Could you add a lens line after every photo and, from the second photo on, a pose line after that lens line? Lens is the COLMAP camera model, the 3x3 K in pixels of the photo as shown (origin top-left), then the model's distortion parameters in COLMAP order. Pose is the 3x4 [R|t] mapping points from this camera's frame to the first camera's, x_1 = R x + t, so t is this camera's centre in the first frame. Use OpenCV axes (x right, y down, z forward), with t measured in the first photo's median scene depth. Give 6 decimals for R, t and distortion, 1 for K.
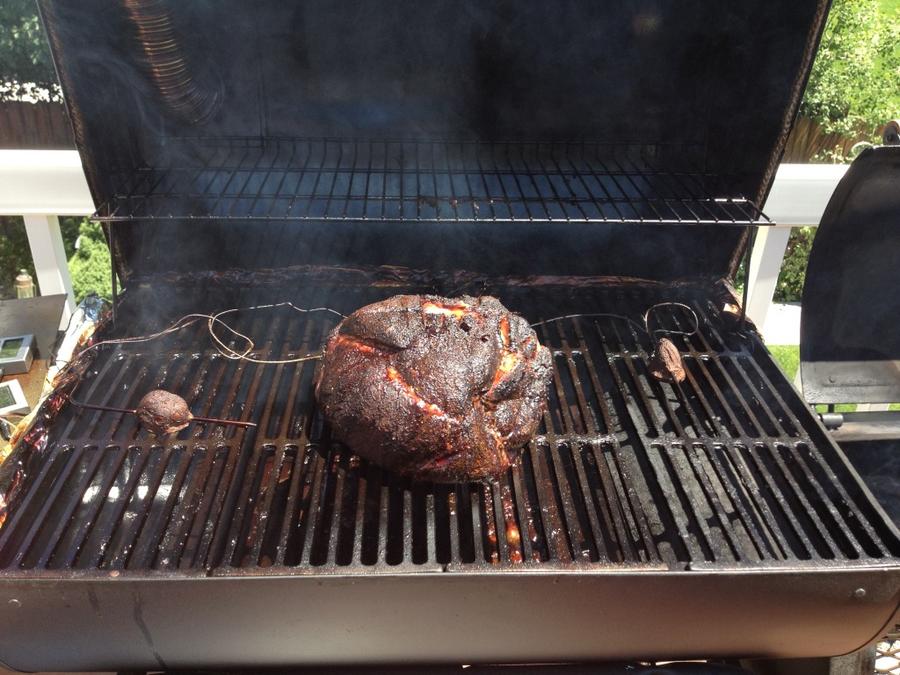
lens RADIAL K [[910.9, 0, 450.0], [0, 910.9, 341.3], [0, 0, 1]] dist [0.012265, 0.000000]
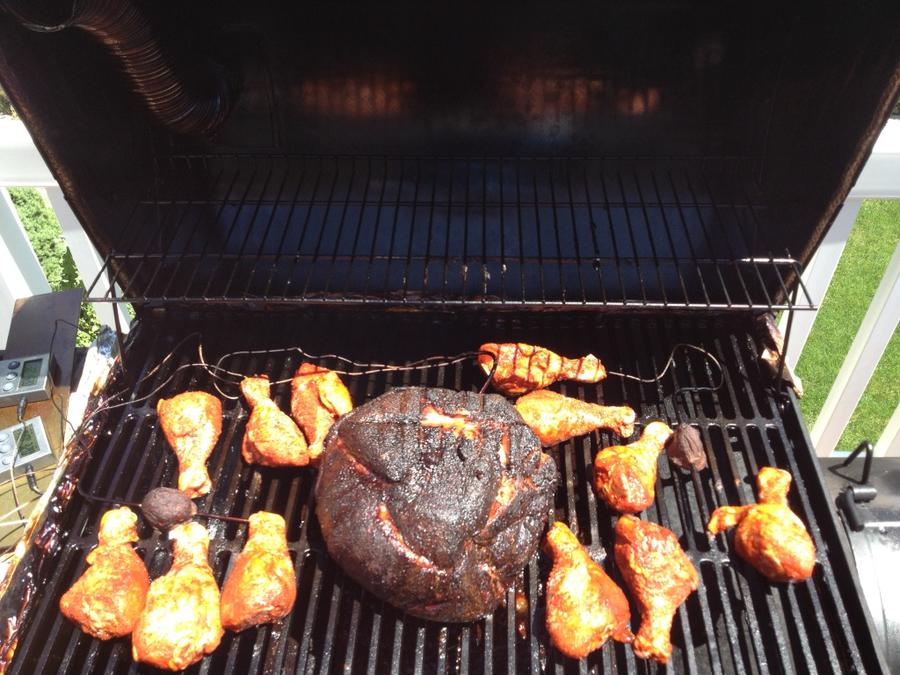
lens RADIAL K [[910.9, 0, 447.9], [0, 910.9, 337.6], [0, 0, 1]] dist [0.012265, 0.000000]
pose [[0.996001, 0.018910, -0.087318, 0.084550], [0.001631, 0.973331, 0.229399, -0.358409], [0.089327, -0.228624, 0.969408, 0.098594]]
